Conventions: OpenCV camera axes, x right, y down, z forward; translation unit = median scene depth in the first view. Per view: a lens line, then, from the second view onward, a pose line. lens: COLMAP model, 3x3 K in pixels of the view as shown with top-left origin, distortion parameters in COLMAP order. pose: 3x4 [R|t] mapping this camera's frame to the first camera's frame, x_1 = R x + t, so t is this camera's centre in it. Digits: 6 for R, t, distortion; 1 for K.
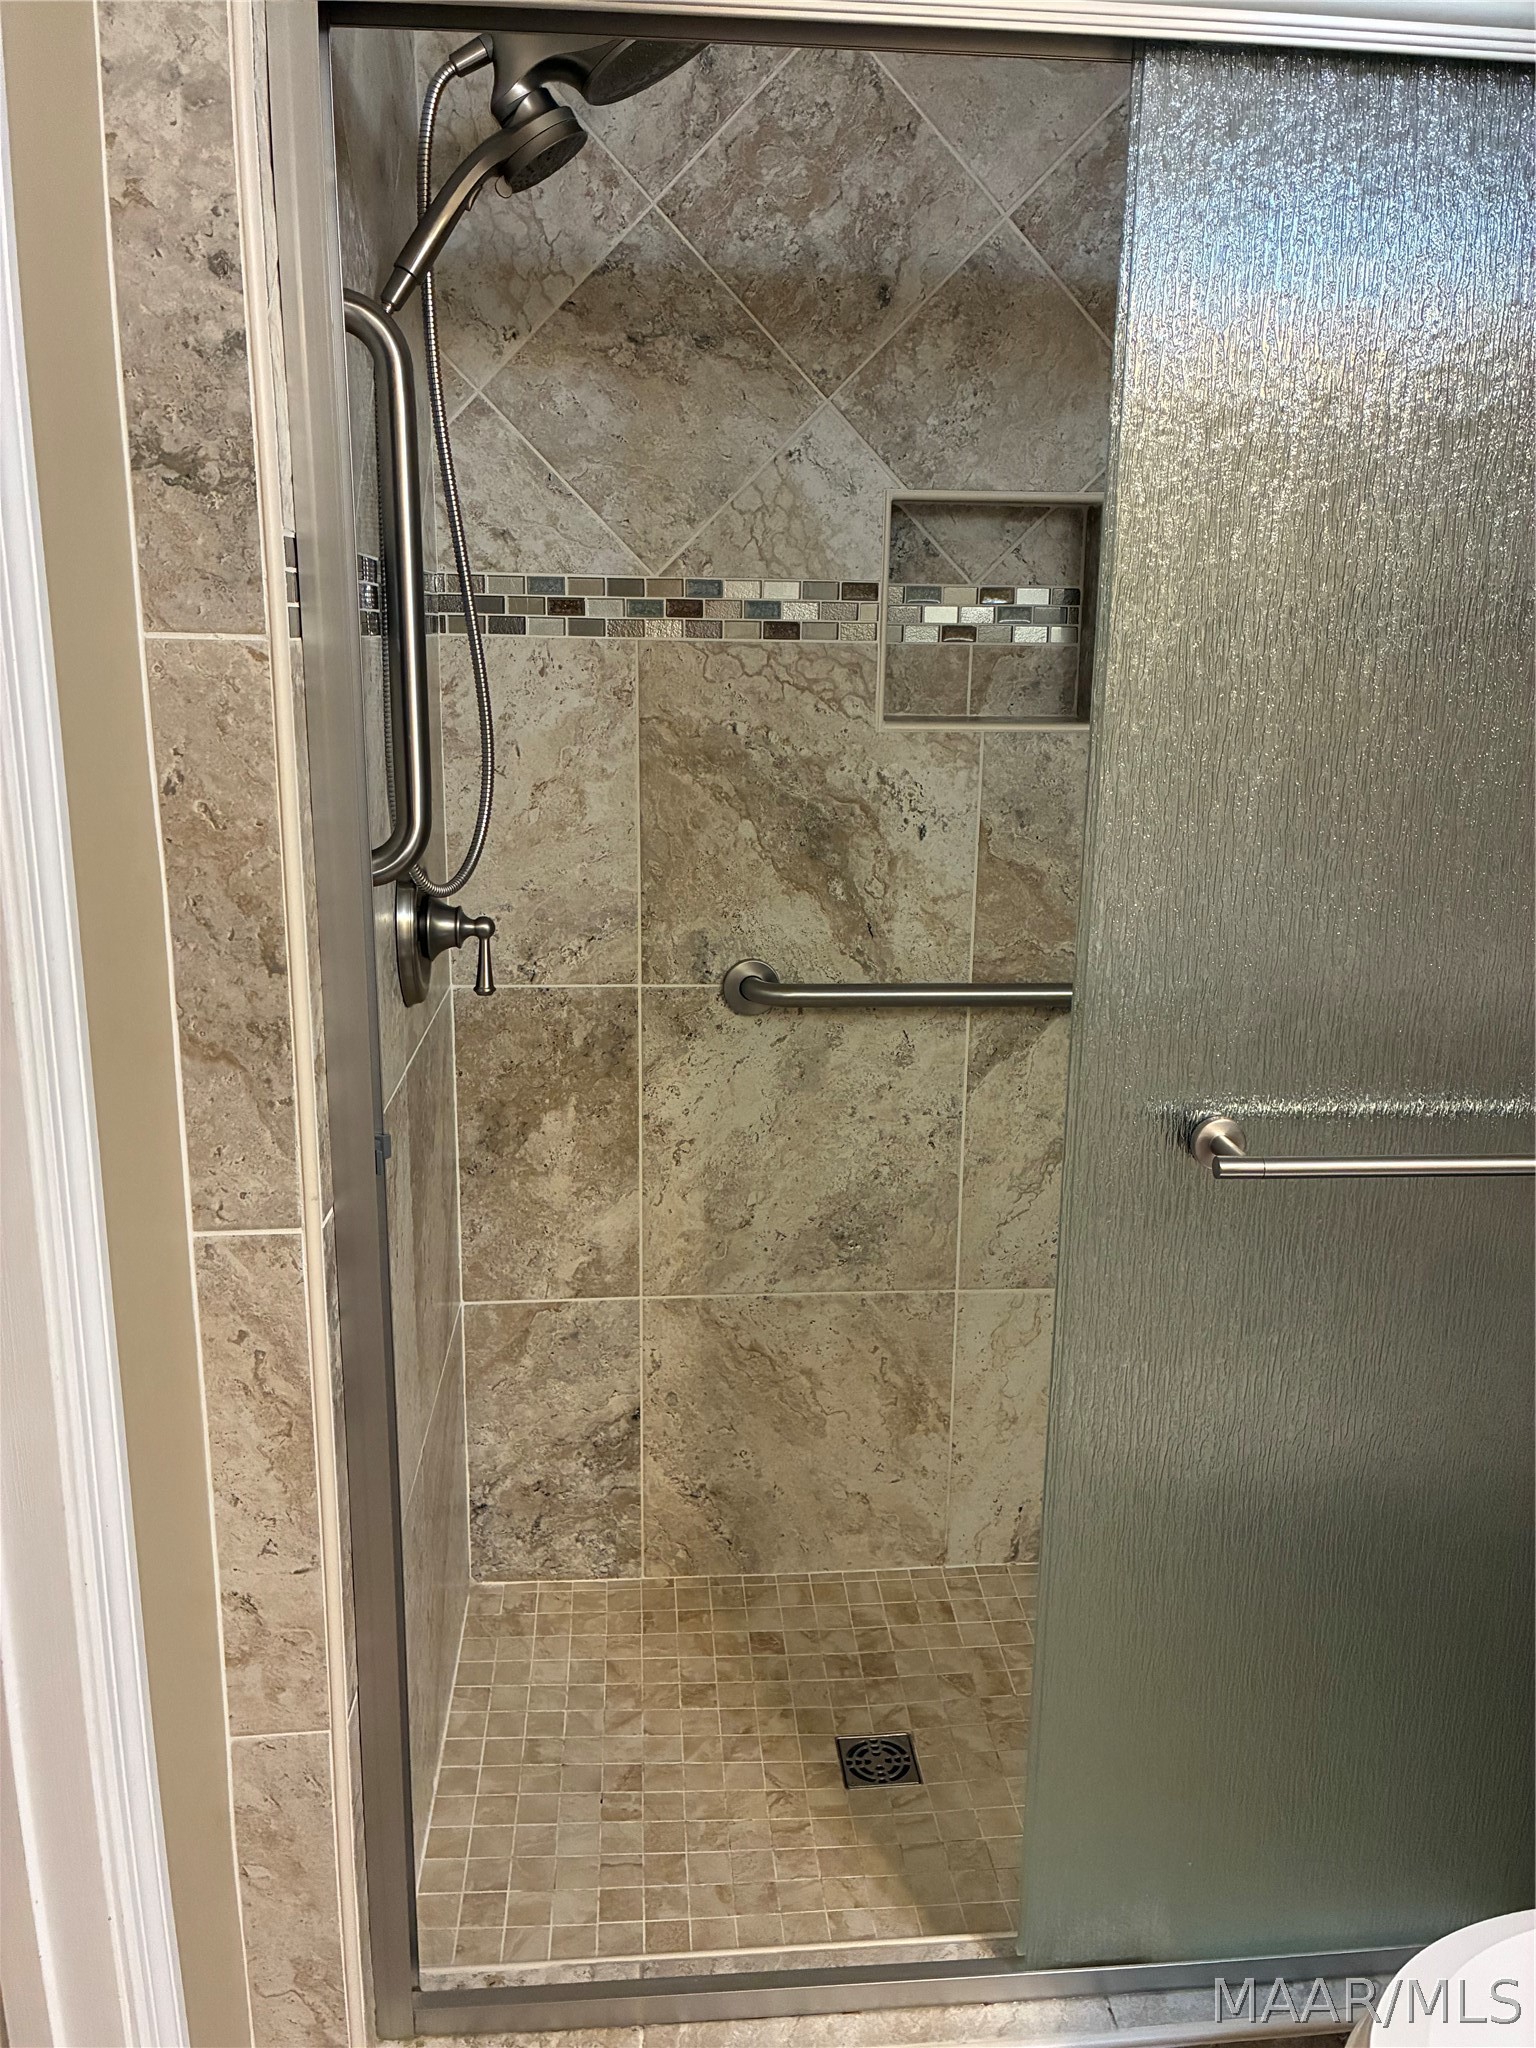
lens RADIAL K [[1536.9, 0, 769.1], [0, 1536.9, 1023.6], [0, 0, 1]] dist [0.025746, -0.027926]
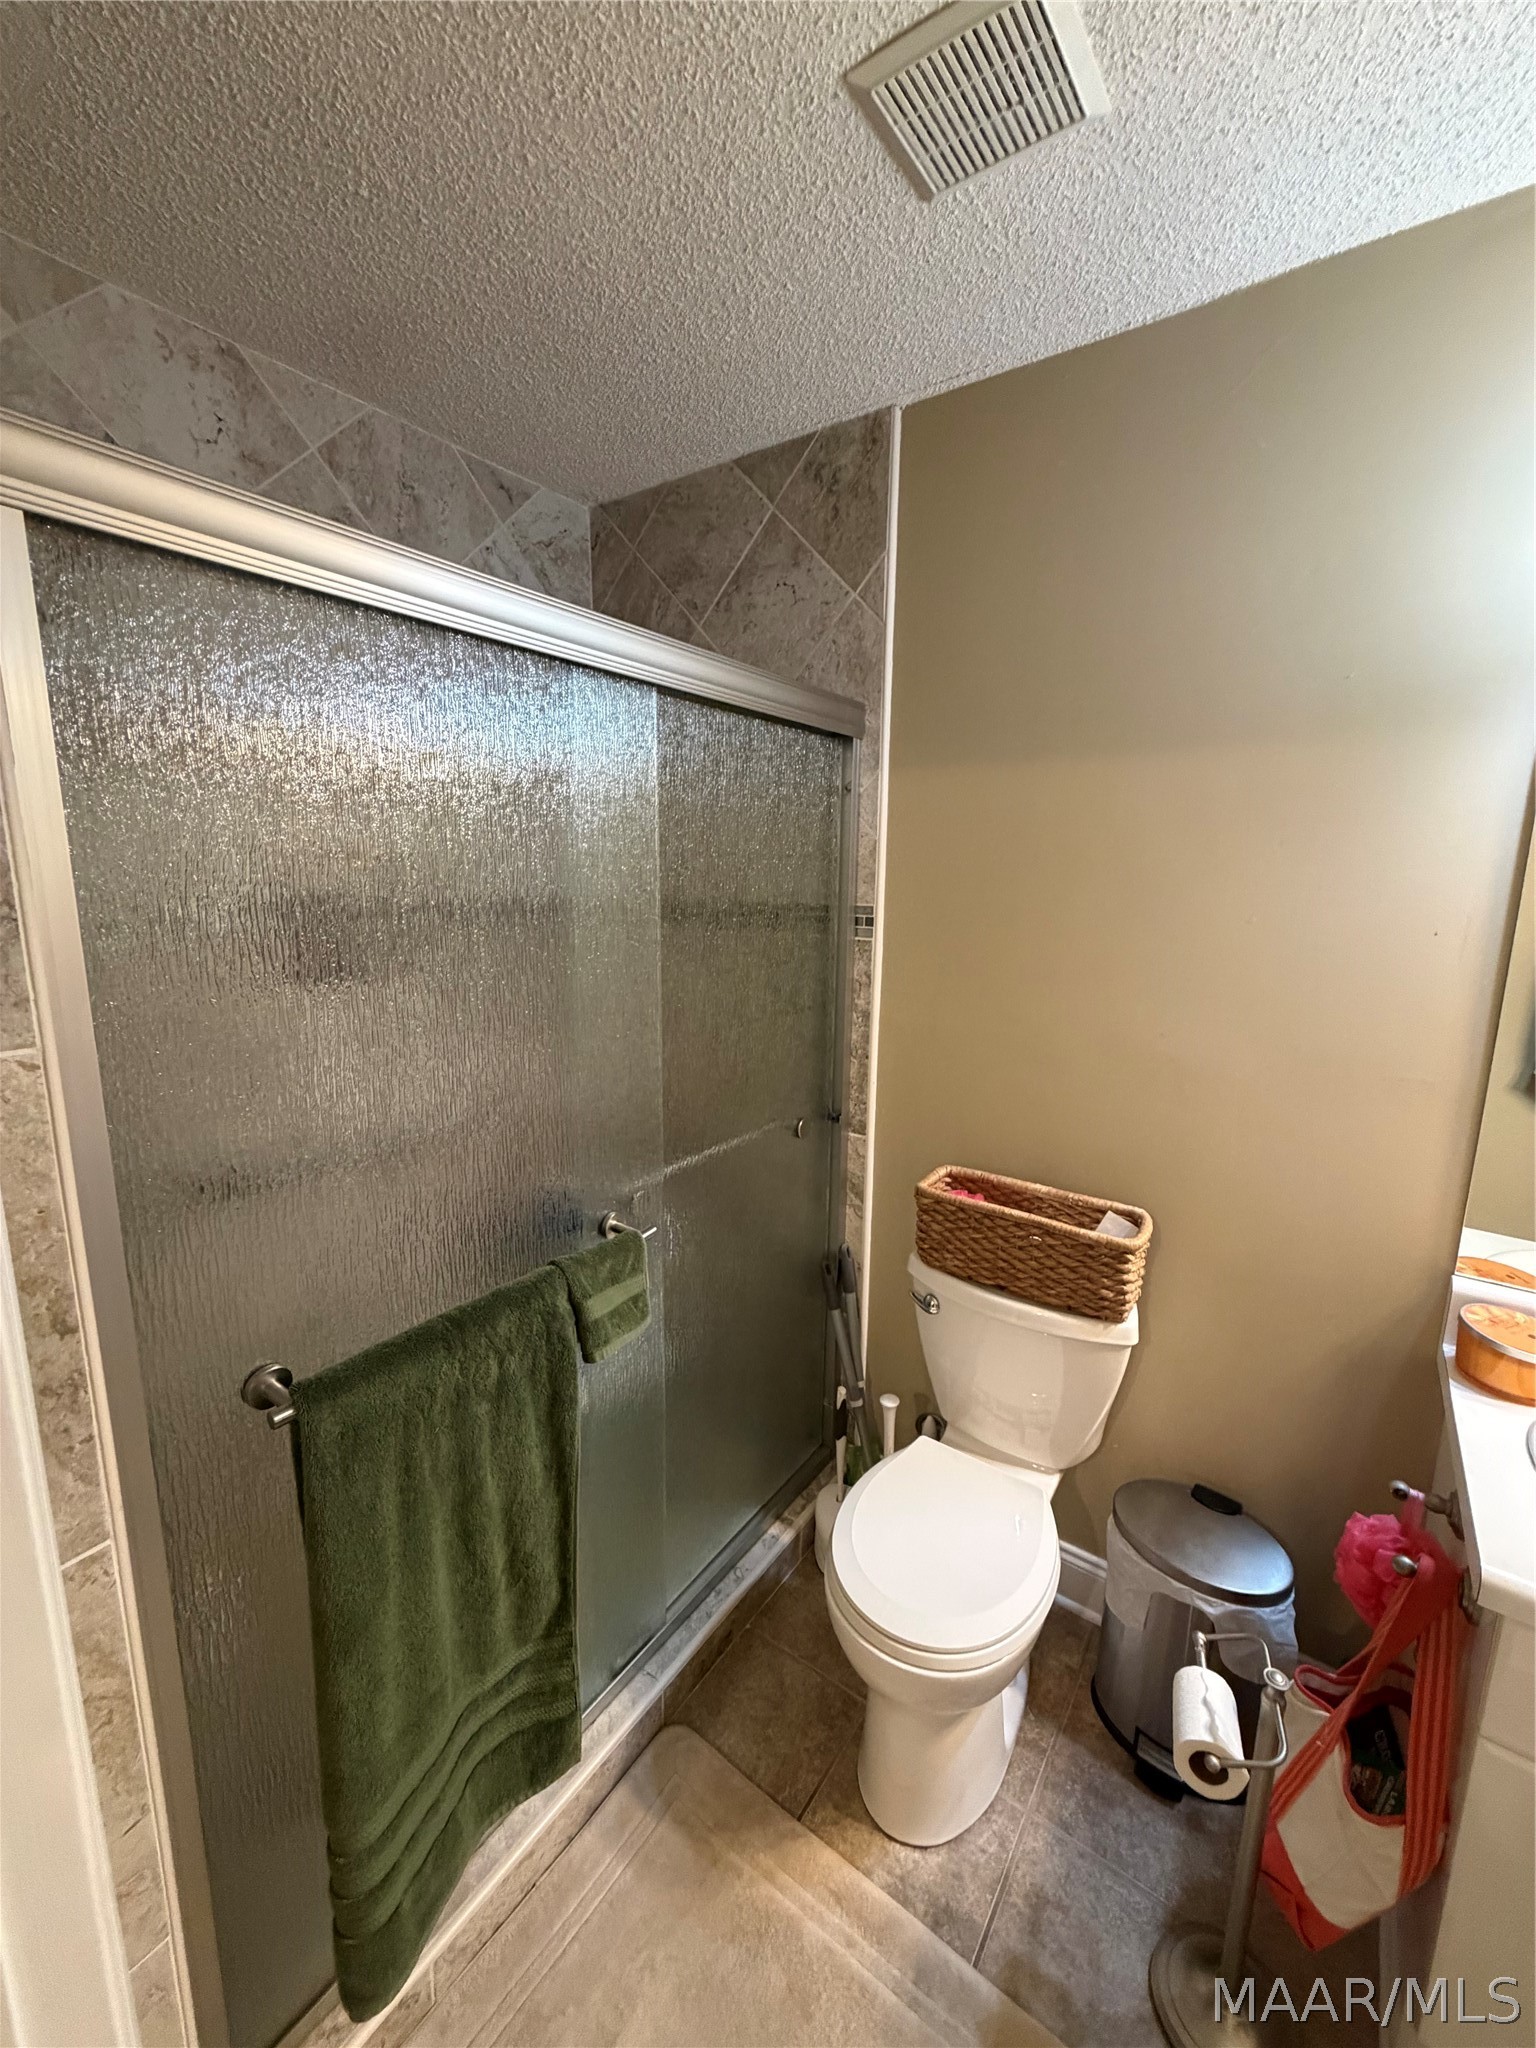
lens RADIAL K [[809.7, 0, 768.9], [0, 809.7, 1014.4], [0, 0, 1]] dist [-0.007296, 0.000816]
pose [[0.659515, -0.143363, 0.737894, -0.387886], [0.184707, 0.982455, 0.025790, -0.185181], [-0.728645, 0.119285, 0.674424, 0.208104]]
